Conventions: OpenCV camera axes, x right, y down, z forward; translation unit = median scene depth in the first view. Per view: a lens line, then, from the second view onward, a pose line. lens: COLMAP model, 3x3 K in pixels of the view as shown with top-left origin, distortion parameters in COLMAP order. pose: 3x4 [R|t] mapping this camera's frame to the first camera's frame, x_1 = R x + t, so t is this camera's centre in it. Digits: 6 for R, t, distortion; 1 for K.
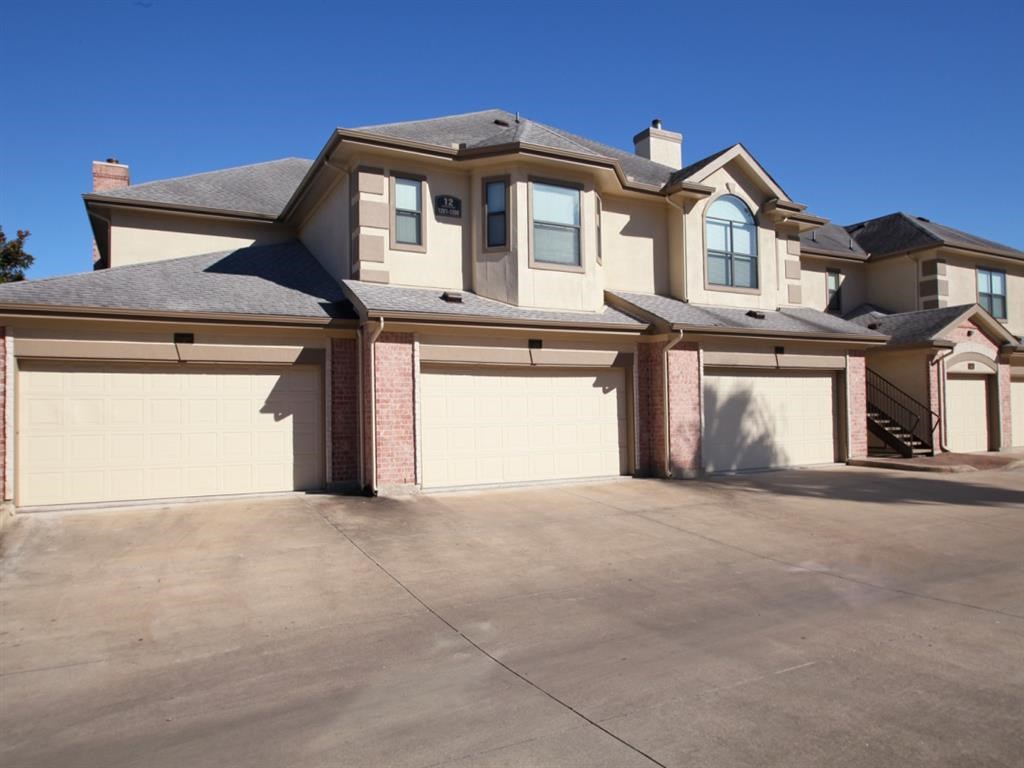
lens RADIAL K [[725.9, 0, 512.0], [0, 725.9, 384.0], [0, 0, 1]] dist [-0.027381, 0.001319]
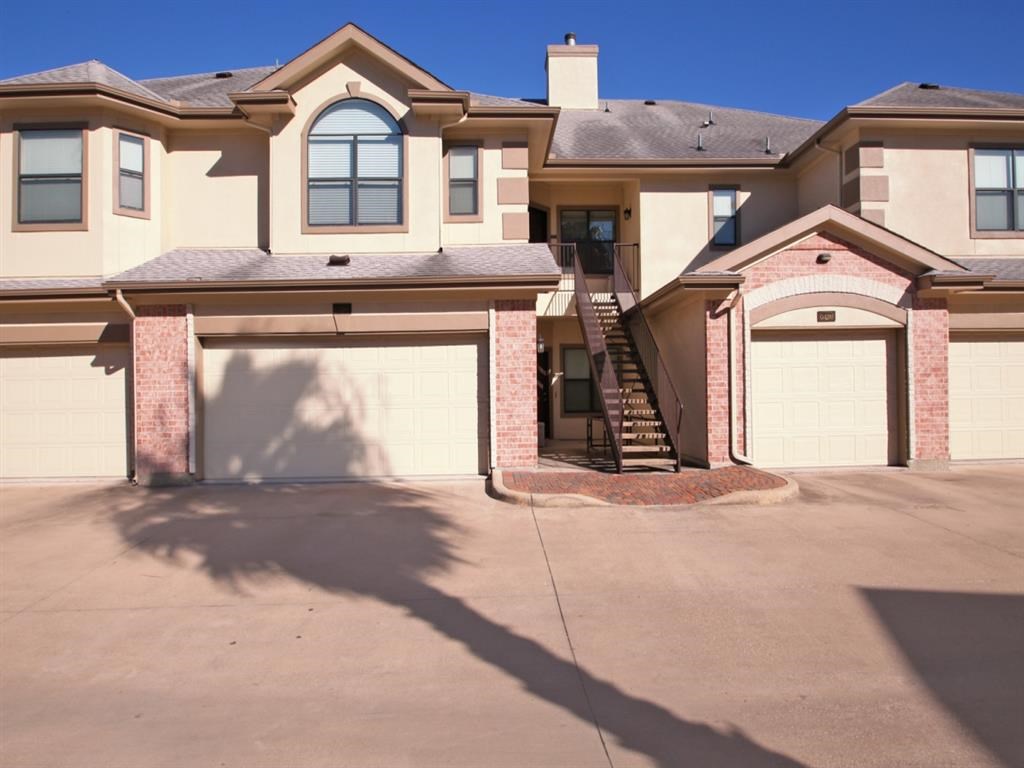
lens RADIAL K [[657.7, 0, 494.9], [0, 657.7, 386.6], [0, 0, 1]] dist [-0.026777, 0.000124]
pose [[0.888195, -0.006081, -0.459426, 0.677408], [0.020561, 0.999437, 0.026523, 0.012664], [0.459006, -0.033004, 0.887820, 0.437810]]
